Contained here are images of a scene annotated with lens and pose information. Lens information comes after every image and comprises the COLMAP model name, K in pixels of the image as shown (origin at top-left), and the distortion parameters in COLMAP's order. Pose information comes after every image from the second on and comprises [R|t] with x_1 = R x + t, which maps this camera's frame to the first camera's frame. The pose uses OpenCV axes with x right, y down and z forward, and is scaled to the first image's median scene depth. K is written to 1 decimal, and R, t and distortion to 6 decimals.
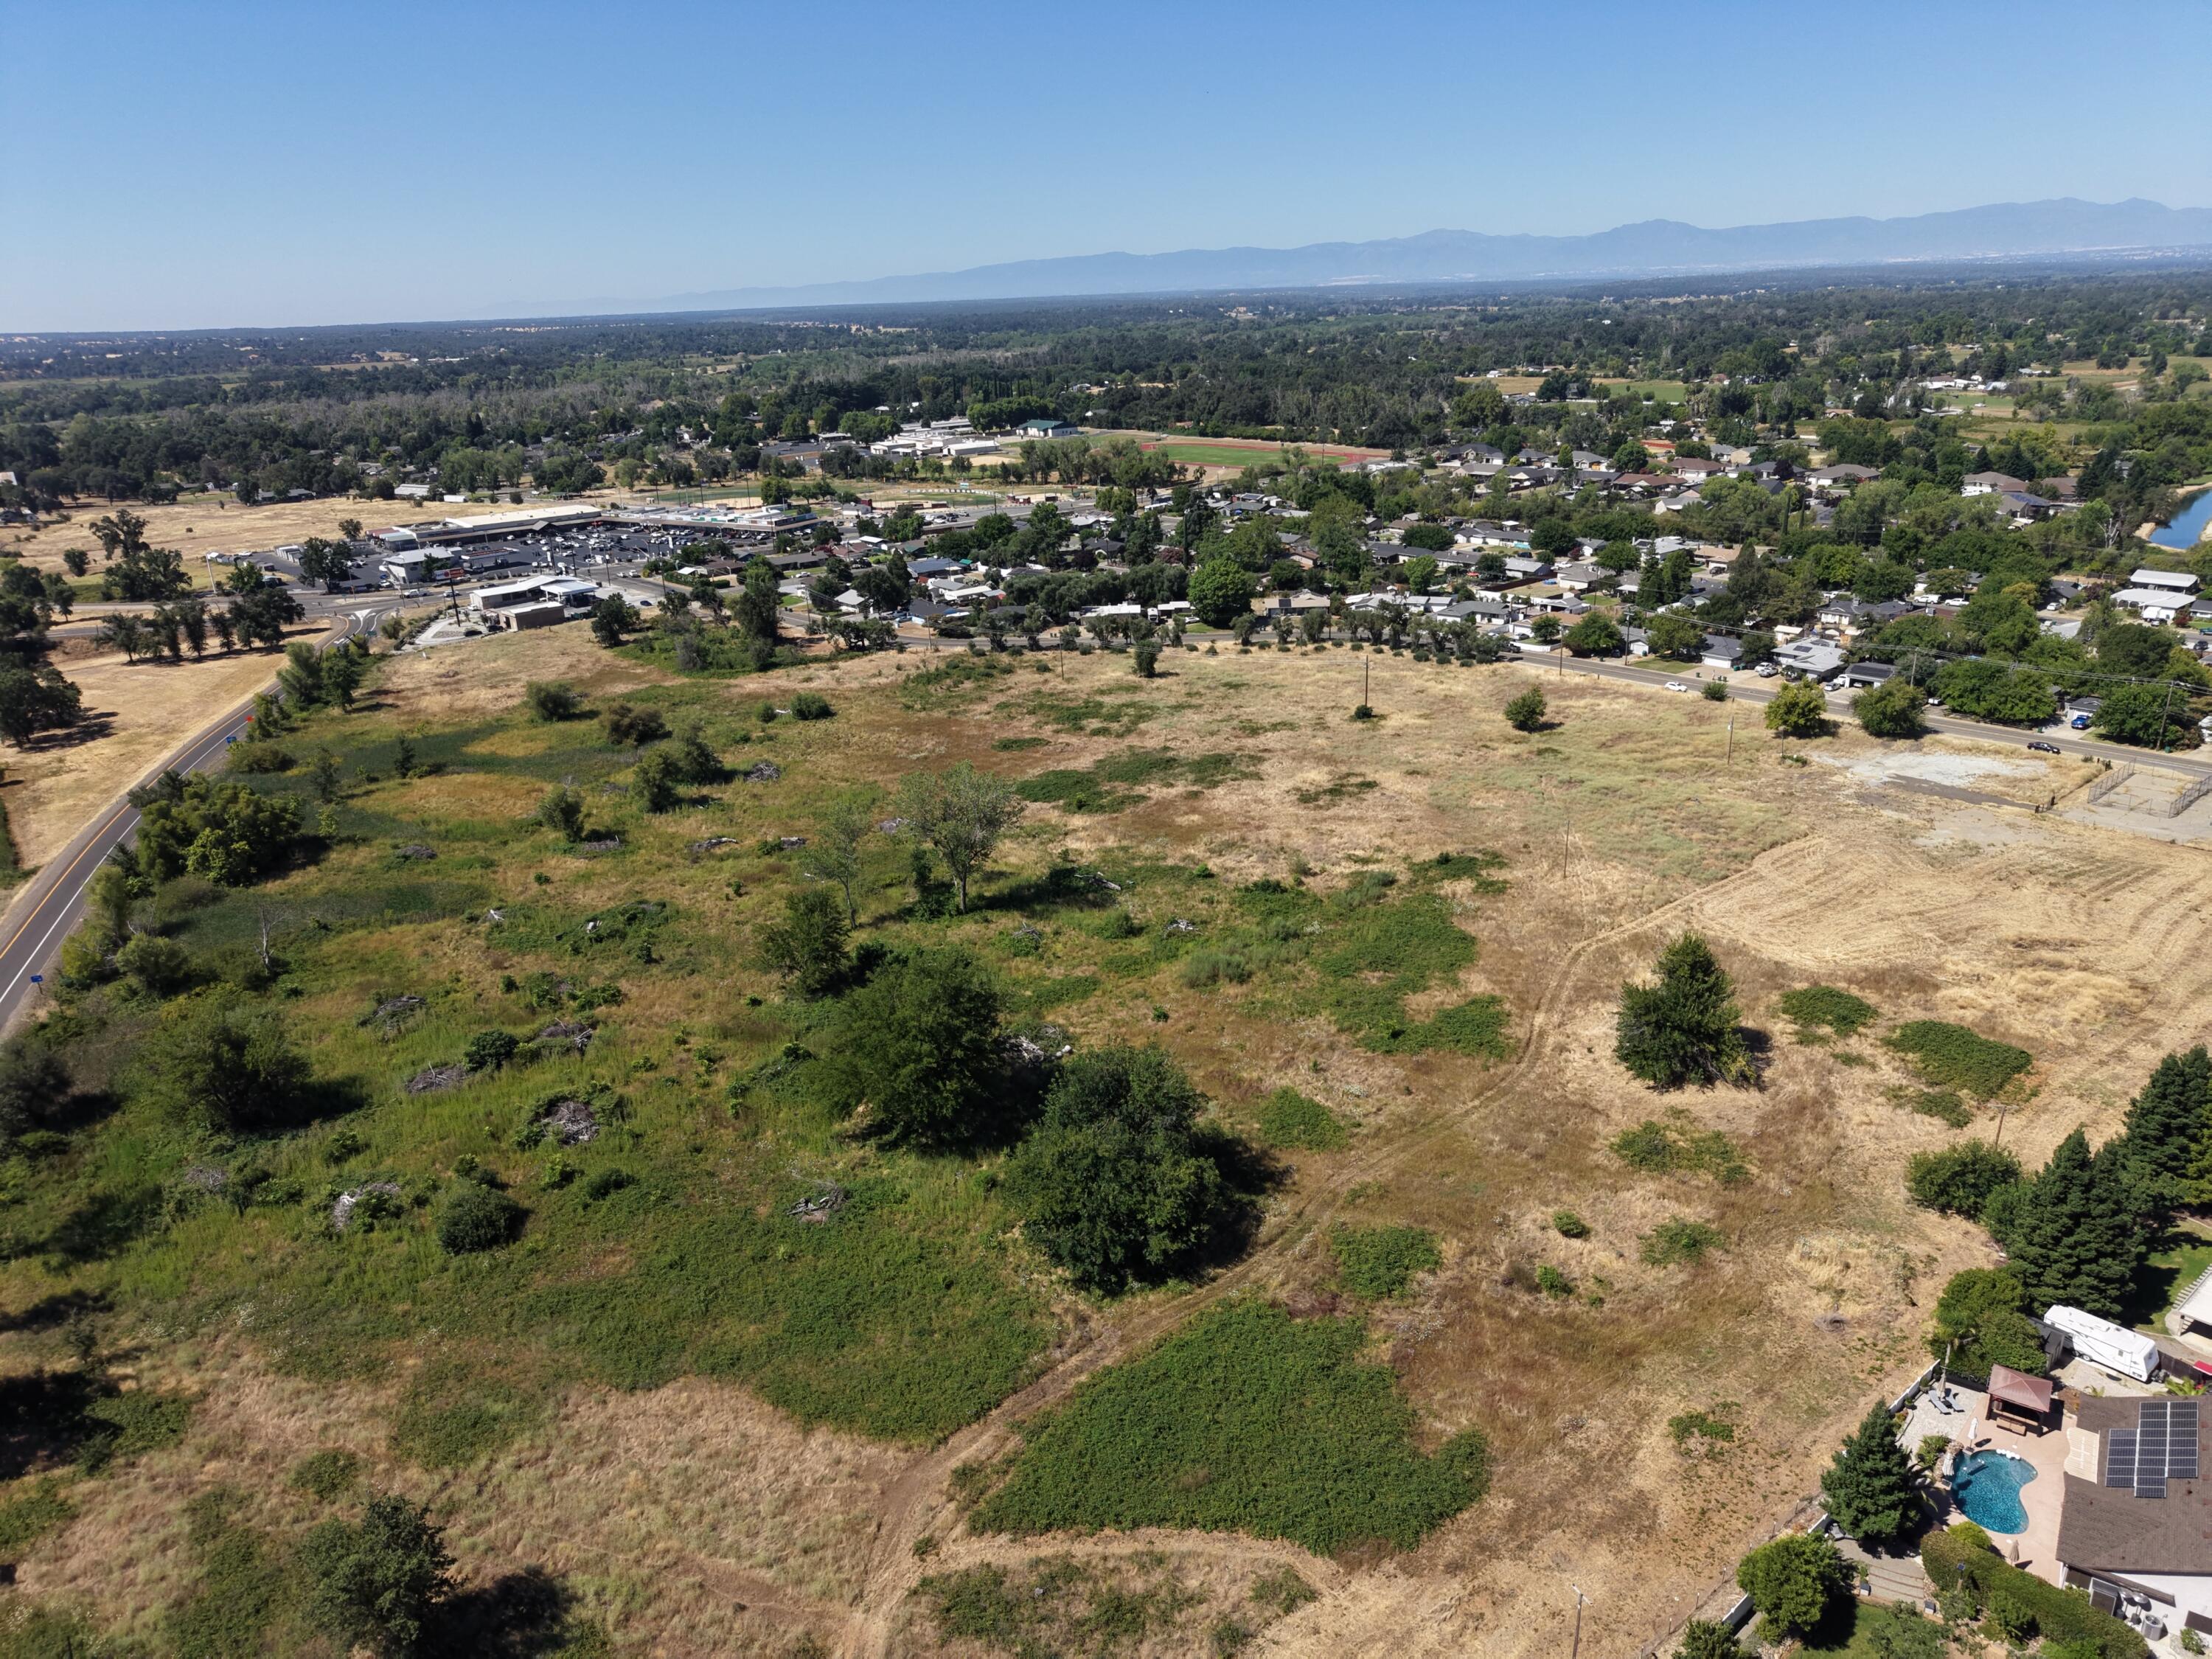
lens RADIAL K [[1474.4, 0, 1104.5], [0, 1474.4, 833.7], [0, 0, 1]] dist [0.024194, -0.020324]
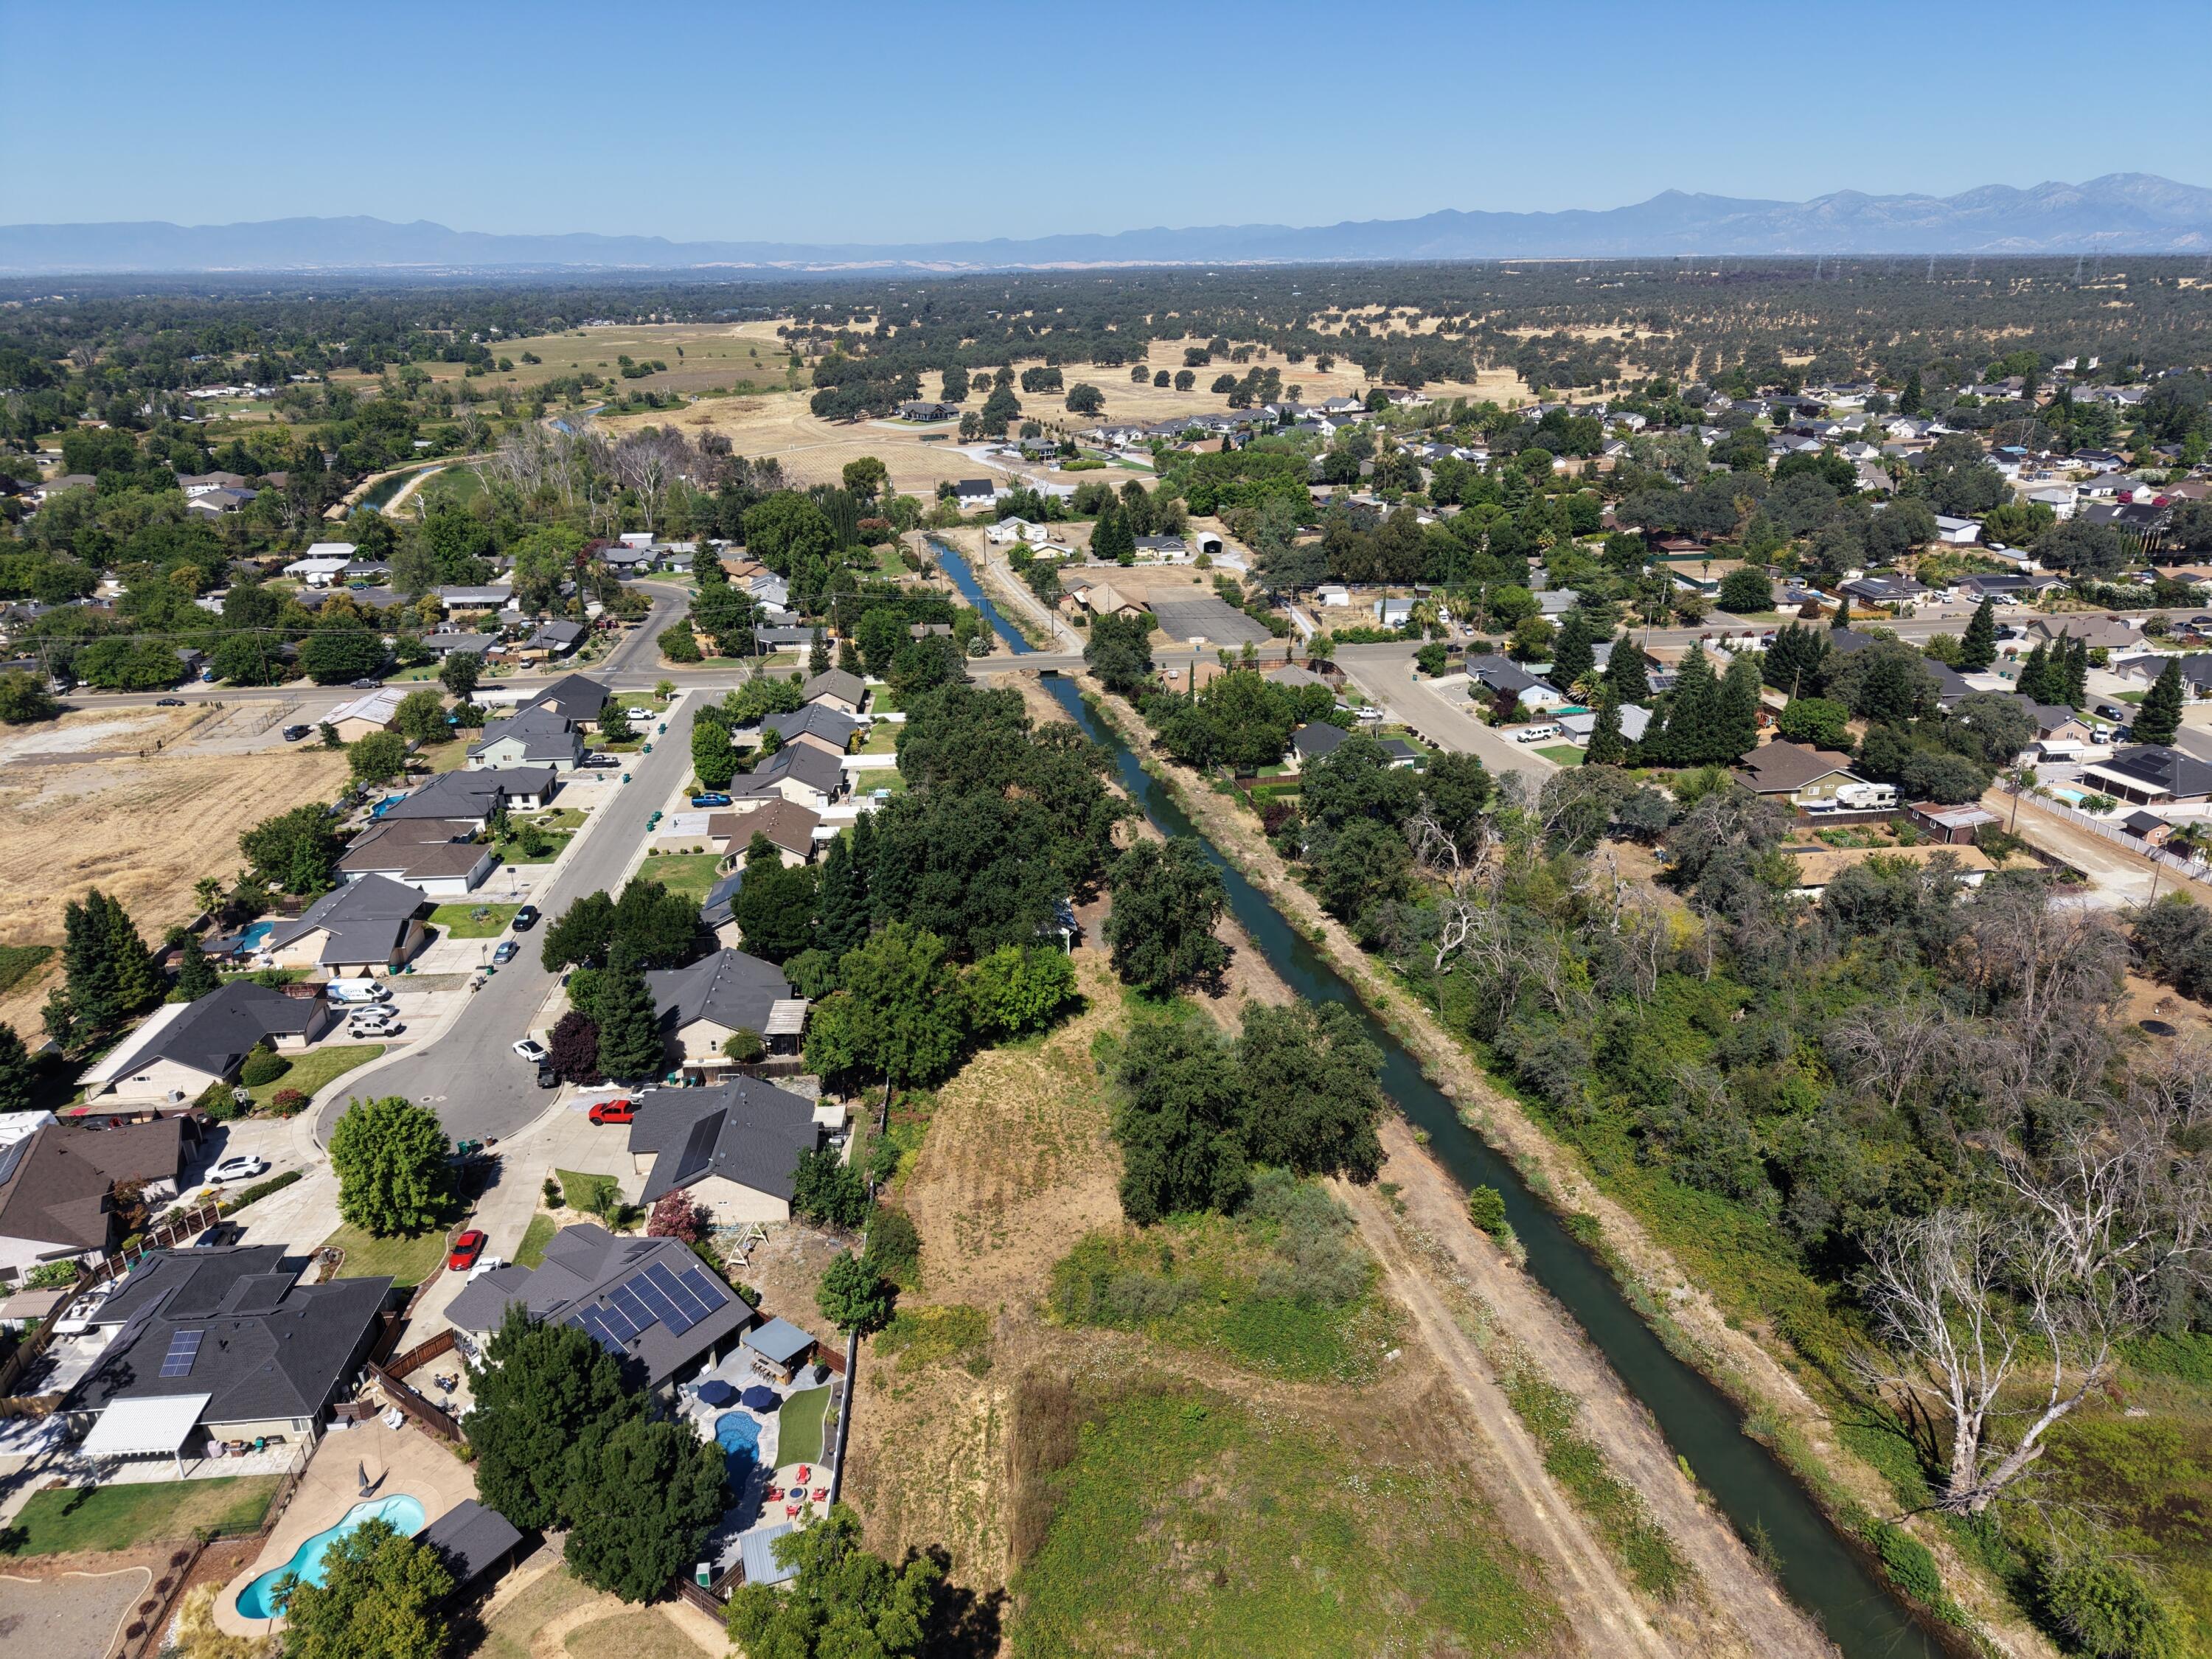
lens RADIAL K [[1474.4, 0, 1105.8], [0, 1474.4, 817.9], [0, 0, 1]] dist [0.024194, -0.020324]
pose [[0.564633, -0.259403, 0.783517, 0.096627], [0.271353, 0.954895, 0.120594, 0.067112], [-0.779459, 0.144518, 0.609555, -0.195901]]
